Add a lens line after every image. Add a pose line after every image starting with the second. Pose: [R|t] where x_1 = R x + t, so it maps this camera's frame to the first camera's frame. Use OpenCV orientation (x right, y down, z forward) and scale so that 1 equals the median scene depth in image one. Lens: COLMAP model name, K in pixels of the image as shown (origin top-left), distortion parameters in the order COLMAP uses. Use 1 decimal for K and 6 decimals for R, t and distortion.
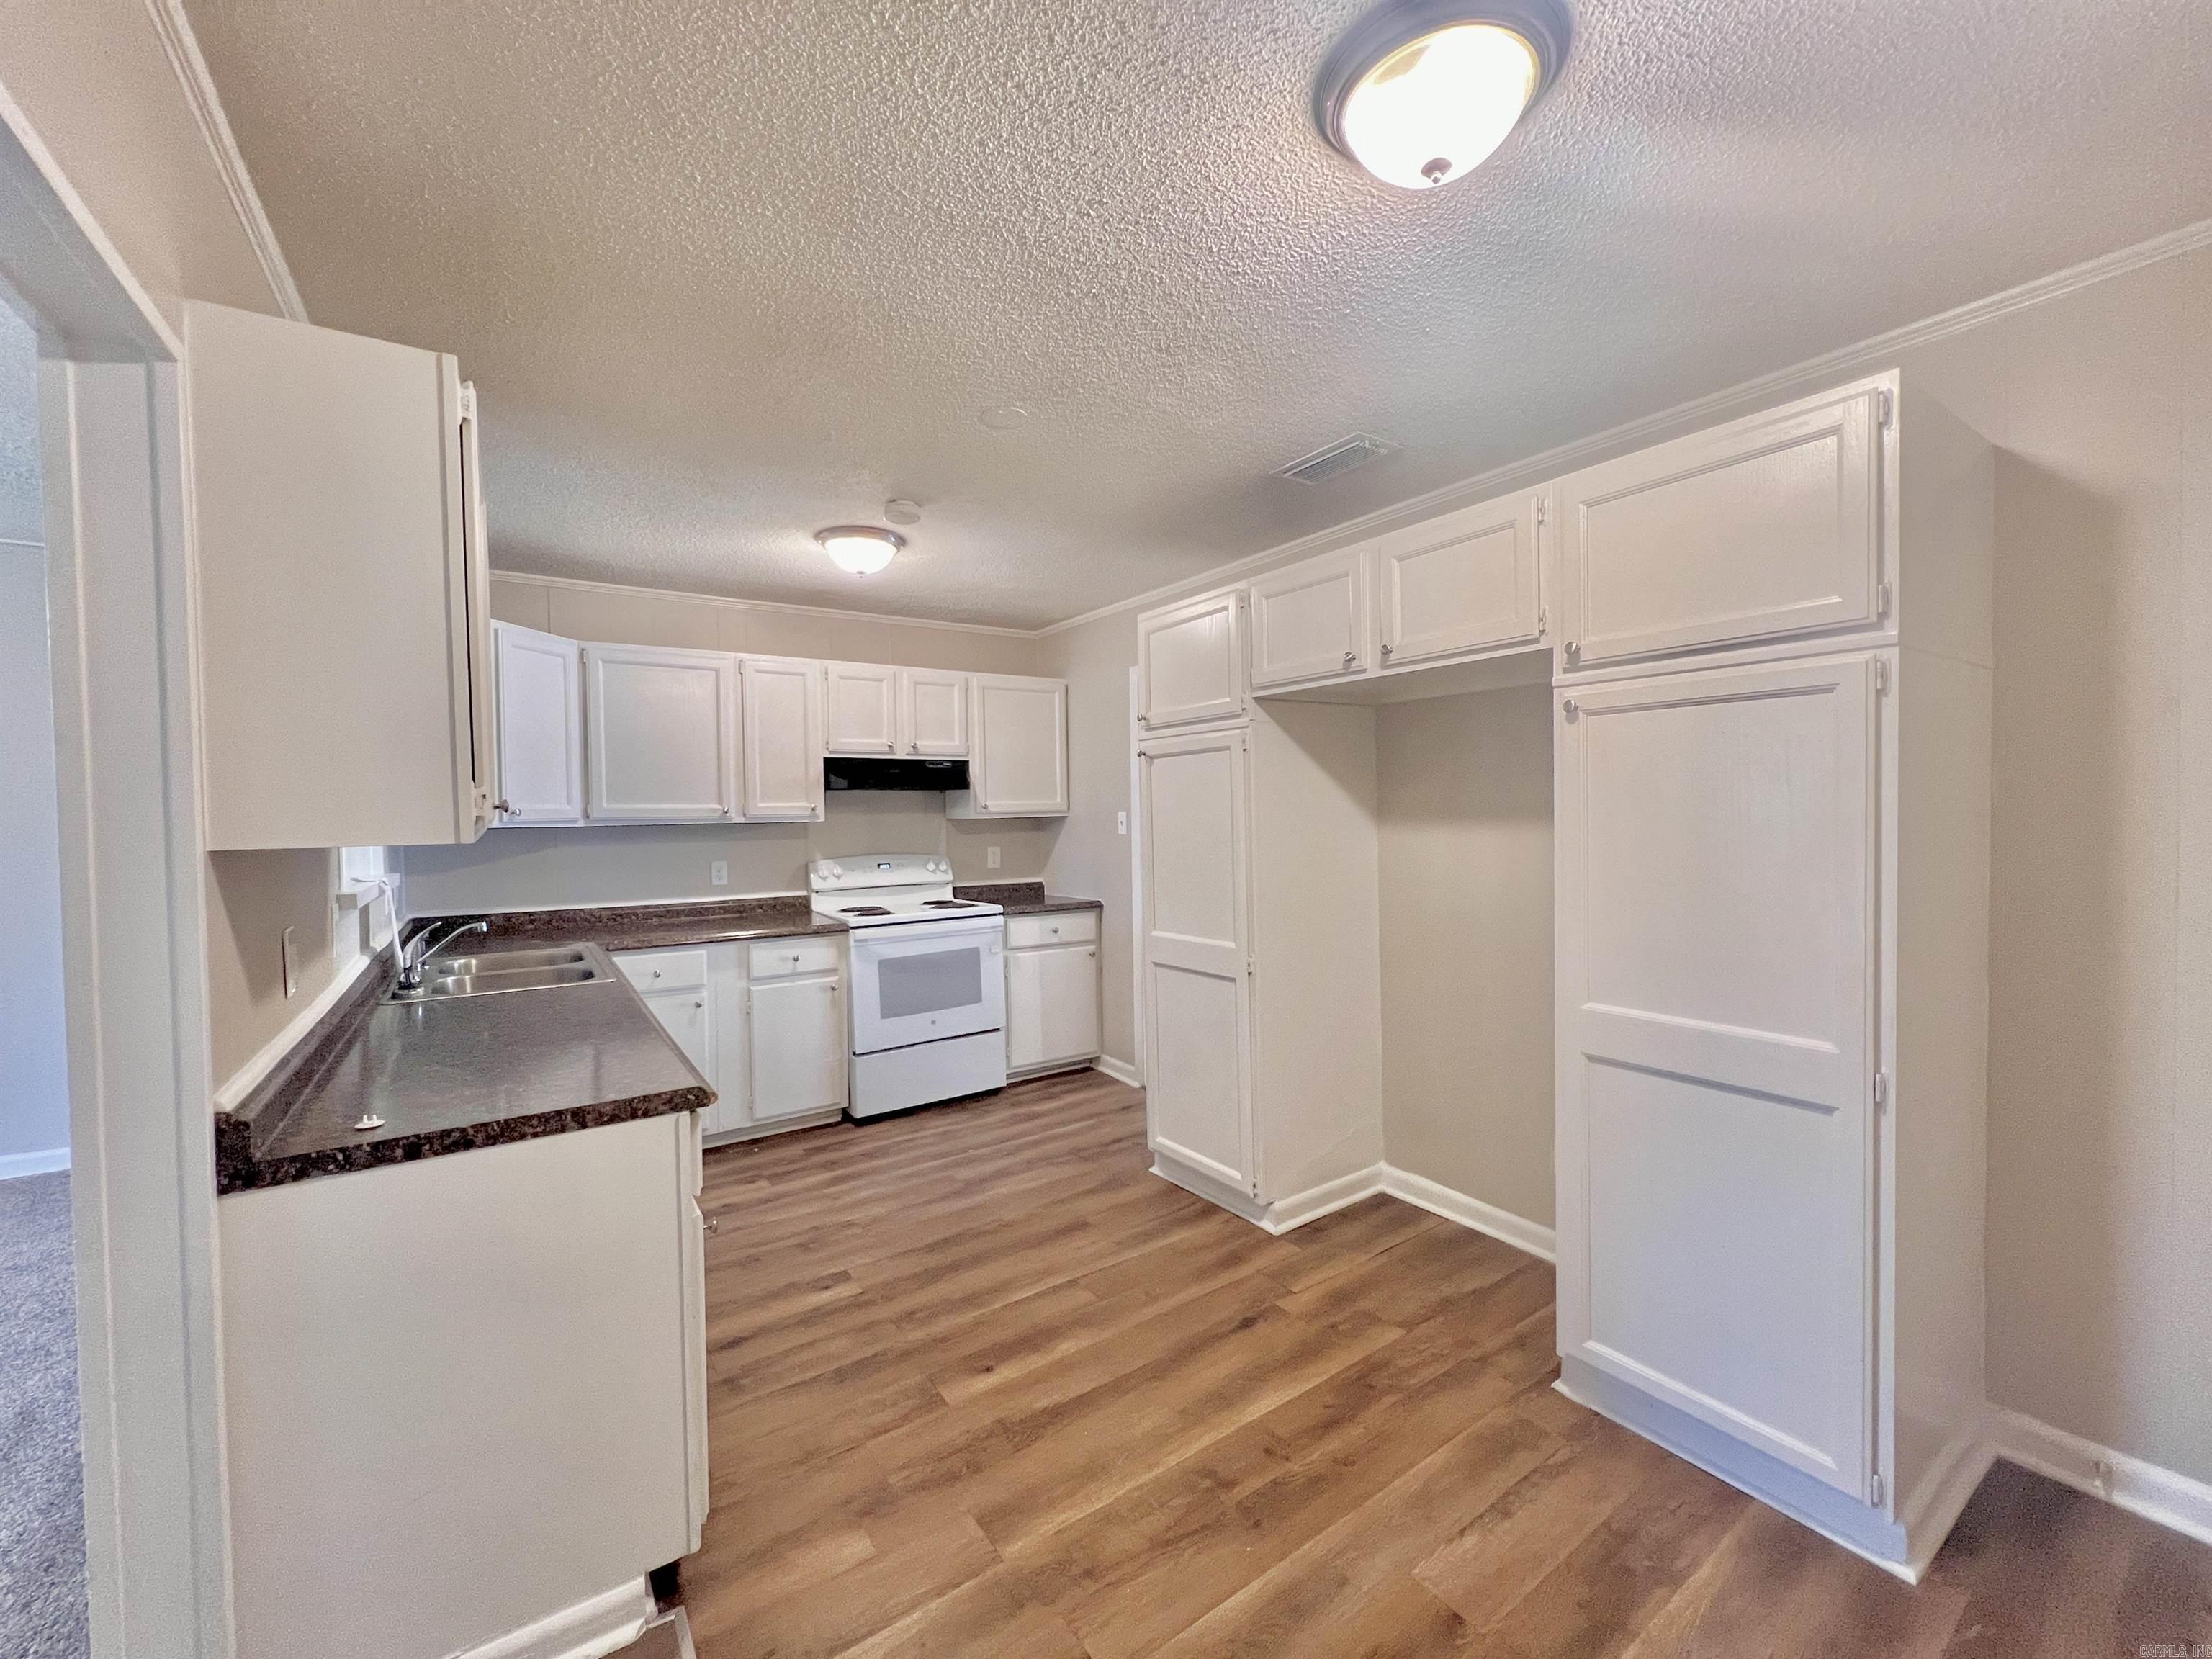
lens RADIAL K [[887.7, 0, 1100.3], [0, 887.7, 833.1], [0, 0, 1]] dist [-0.000827, 0.000260]
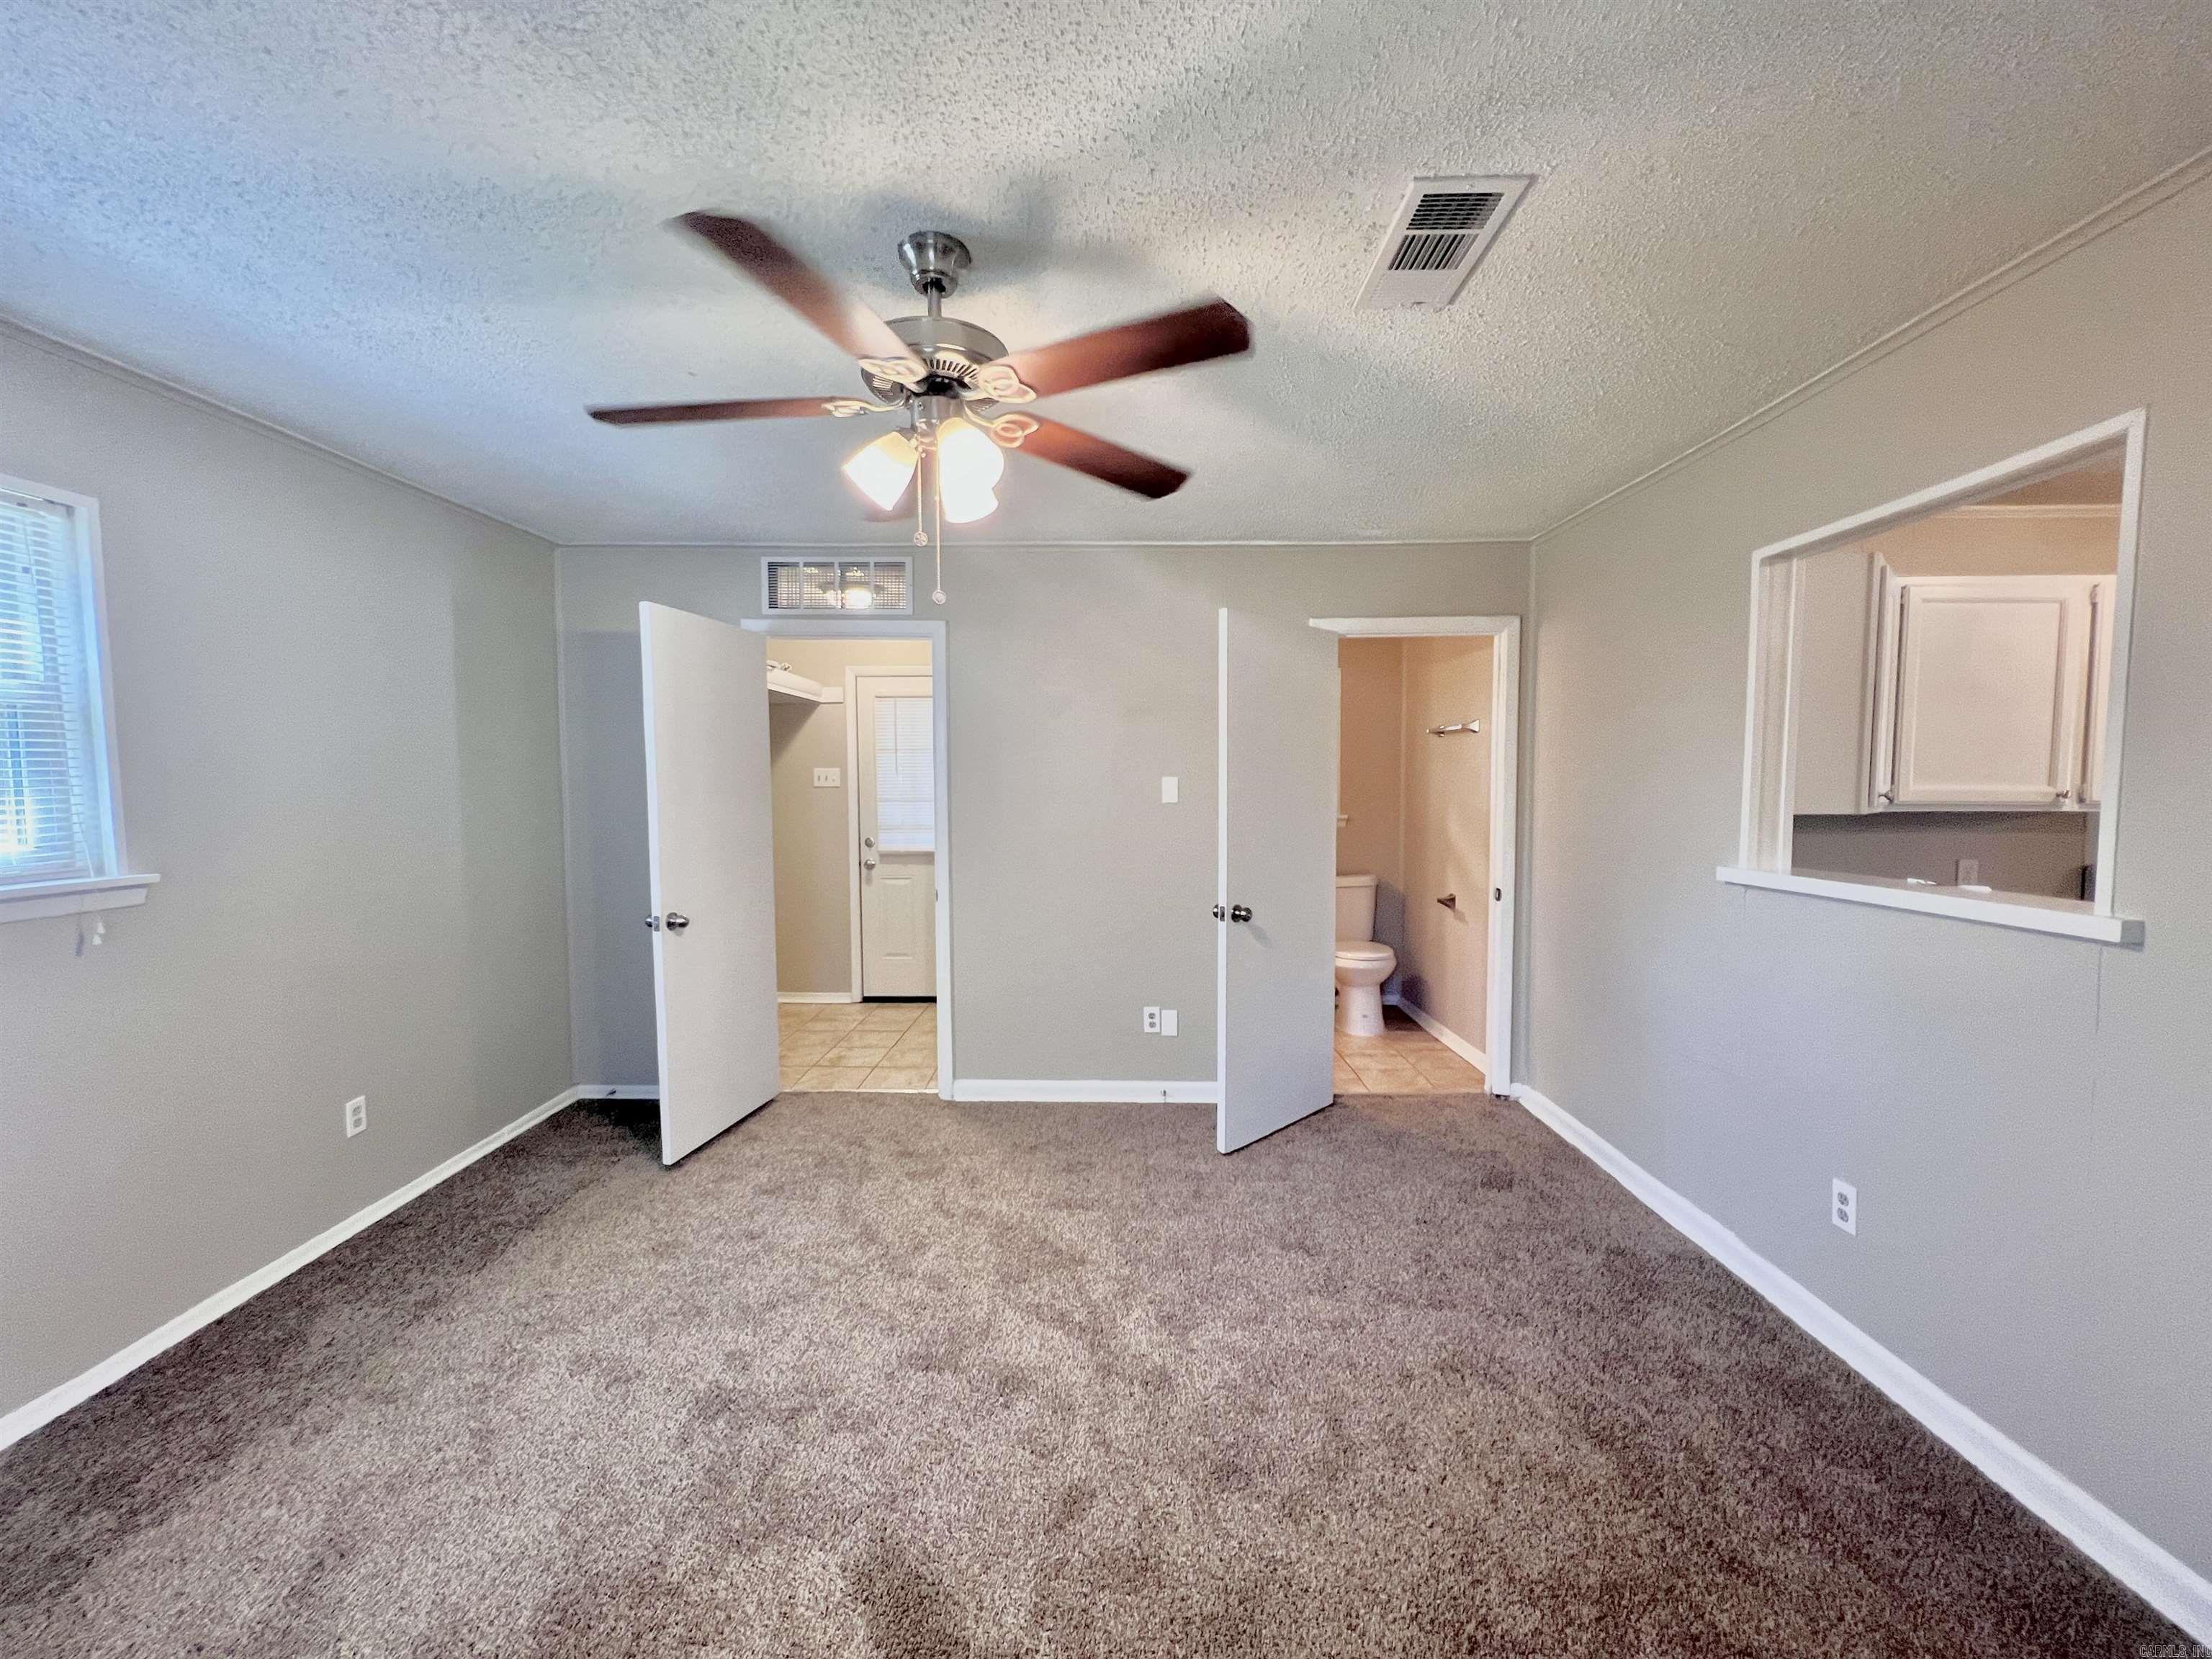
lens RADIAL K [[889.0, 0, 1100.5], [0, 889.0, 835.0], [0, 0, 1]] dist [-0.002548, -0.000205]
pose [[0.822938, 0.047131, -0.566173, -0.790644], [-0.024992, 0.998592, 0.046801, -0.008038], [0.567582, -0.024365, 0.822957, -0.063100]]
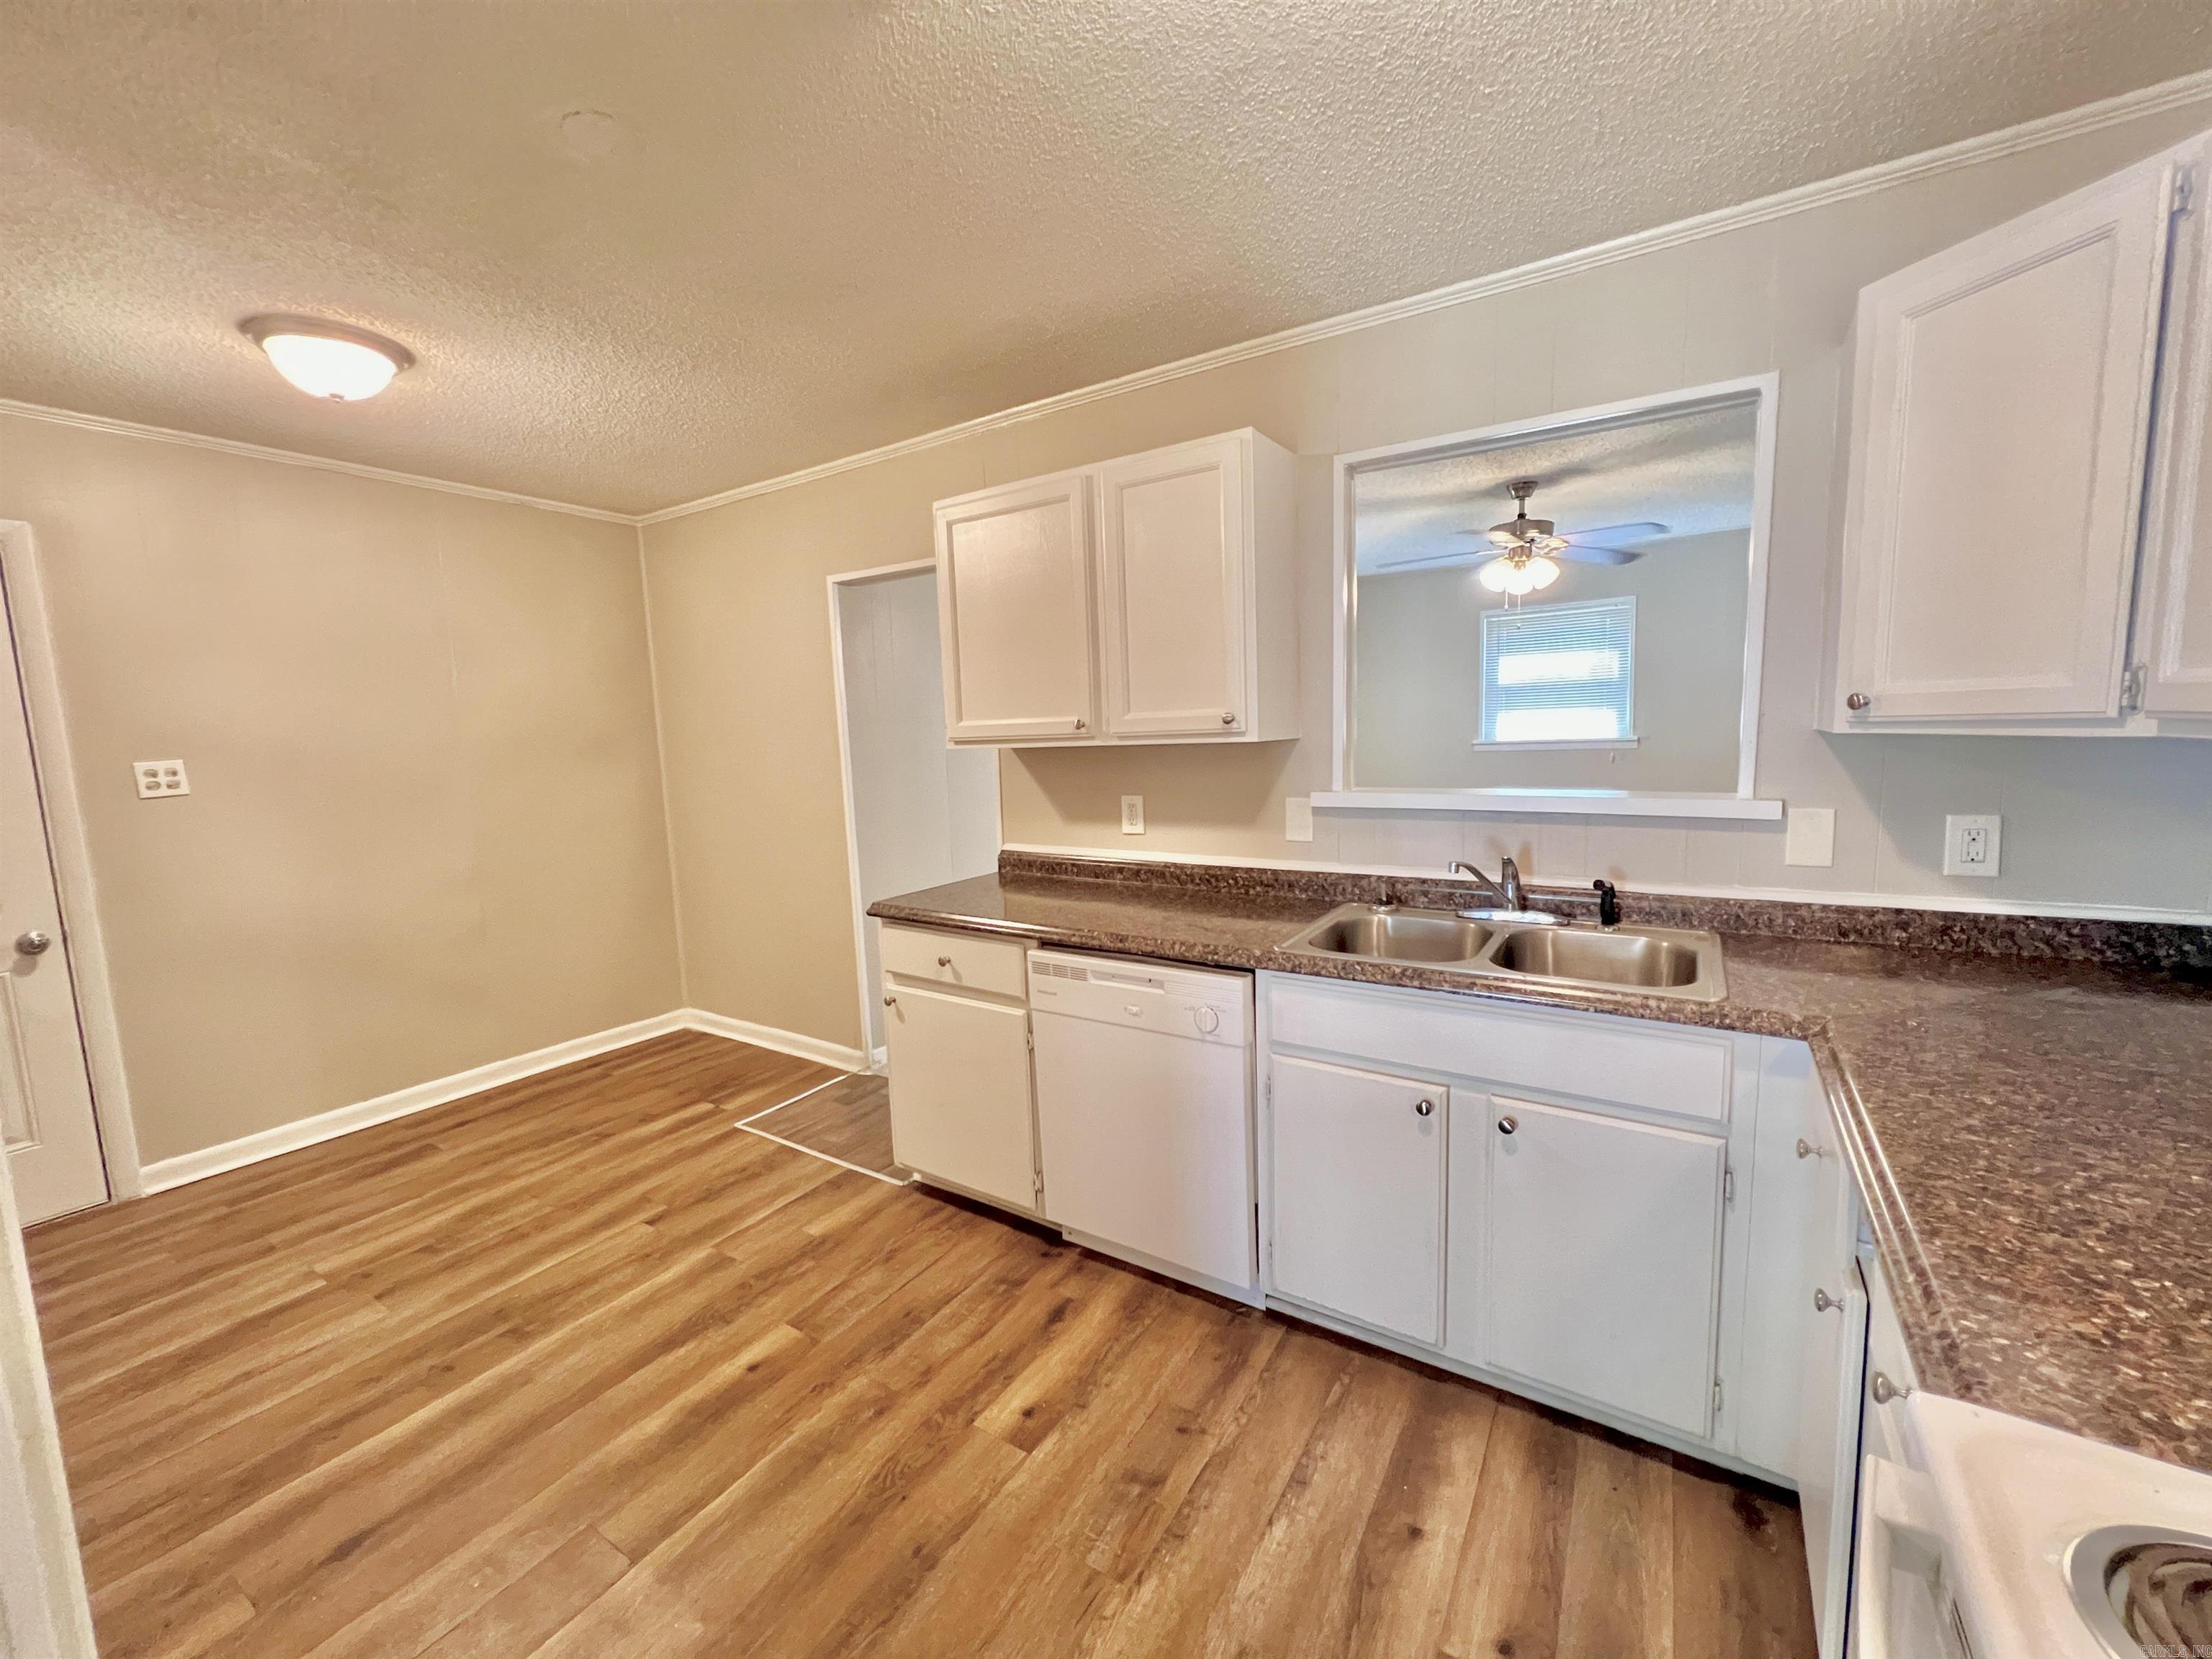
lens RADIAL K [[887.7, 0, 1100.3], [0, 887.7, 833.1], [0, 0, 1]] dist [-0.000827, 0.000260]
pose [[-0.921865, 0.088184, -0.377343, -0.108887], [0.032569, 0.987949, 0.151314, -0.039555], [0.386140, 0.127201, -0.913628, 1.286650]]
